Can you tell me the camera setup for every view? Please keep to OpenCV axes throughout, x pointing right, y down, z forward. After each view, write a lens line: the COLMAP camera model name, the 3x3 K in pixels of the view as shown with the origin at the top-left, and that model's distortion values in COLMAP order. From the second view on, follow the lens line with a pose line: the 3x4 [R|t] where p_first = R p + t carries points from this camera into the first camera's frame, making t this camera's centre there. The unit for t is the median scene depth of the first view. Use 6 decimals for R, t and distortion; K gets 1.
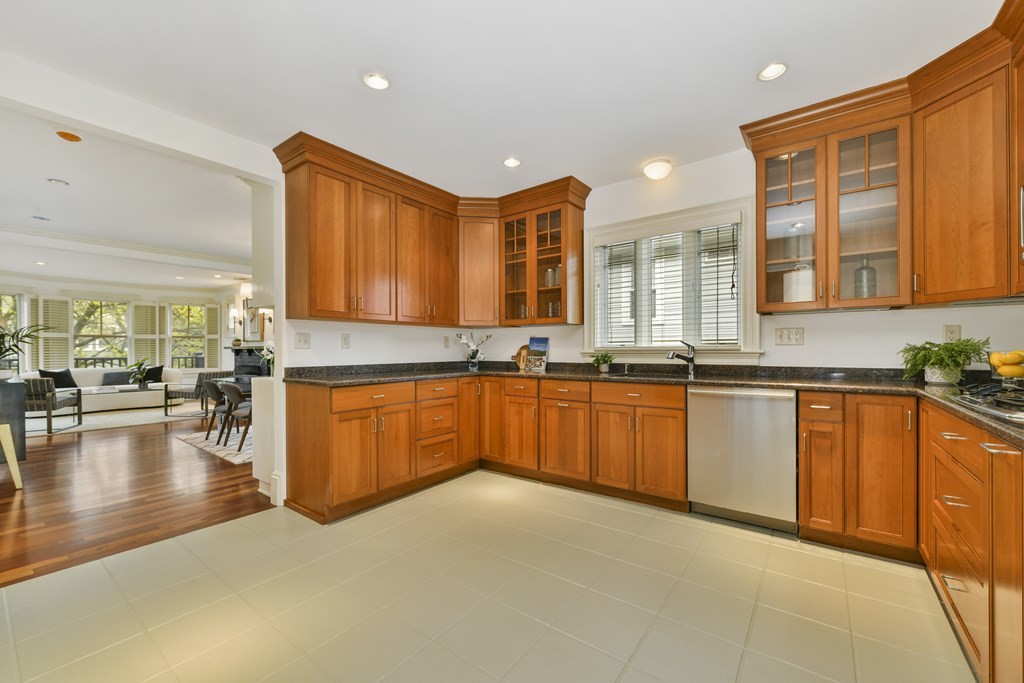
lens RADIAL K [[411.5, 0, 511.8], [0, 411.5, 348.6], [0, 0, 1]] dist [-0.001779, -0.000227]
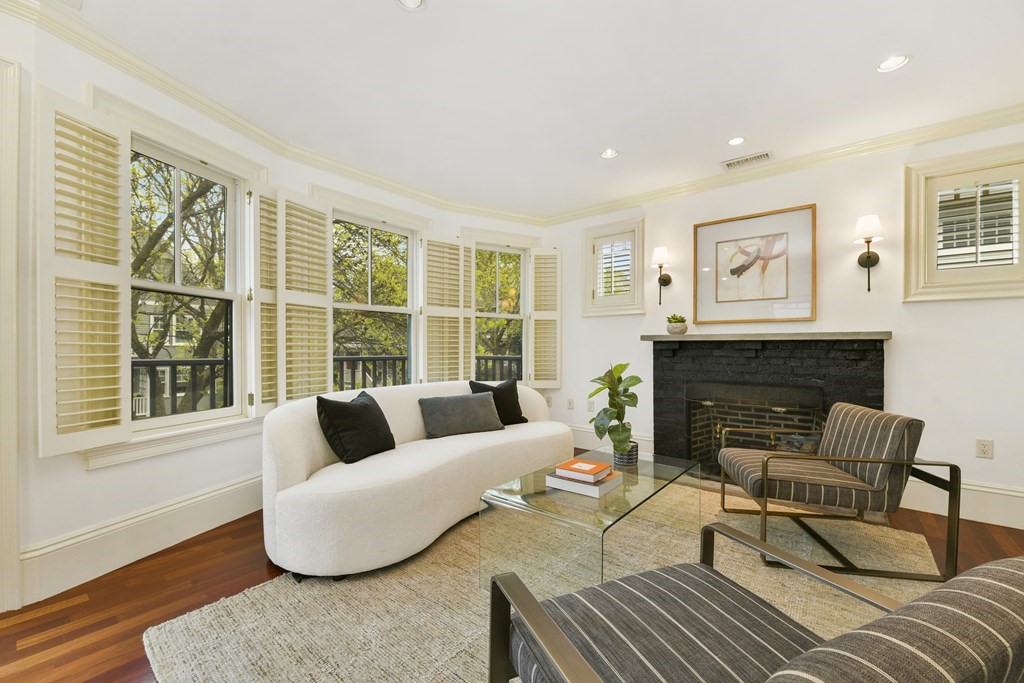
lens RADIAL K [[411.0, 0, 507.5], [0, 411.0, 344.0], [0, 0, 1]] dist [-0.000484, -0.000164]
pose [[0.999346, 0.005758, -0.035698, -0.894624], [-0.006067, 0.999945, -0.008549, 0.010124], [0.035647, 0.008760, 0.999326, 0.615932]]
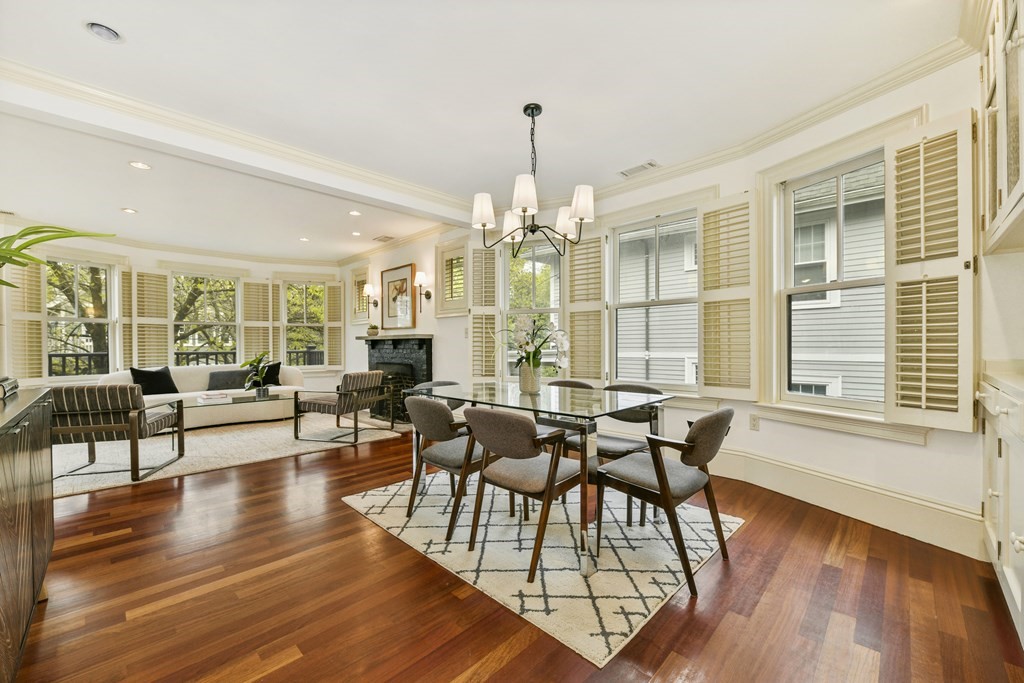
lens RADIAL K [[411.0, 0, 507.5], [0, 411.0, 344.0], [0, 0, 1]] dist [-0.000484, -0.000164]
pose [[0.990306, -0.002625, -0.138880, -0.360938], [0.002453, 0.999996, -0.001412, 0.011089], [0.138883, 0.001058, 0.990308, 0.342788]]
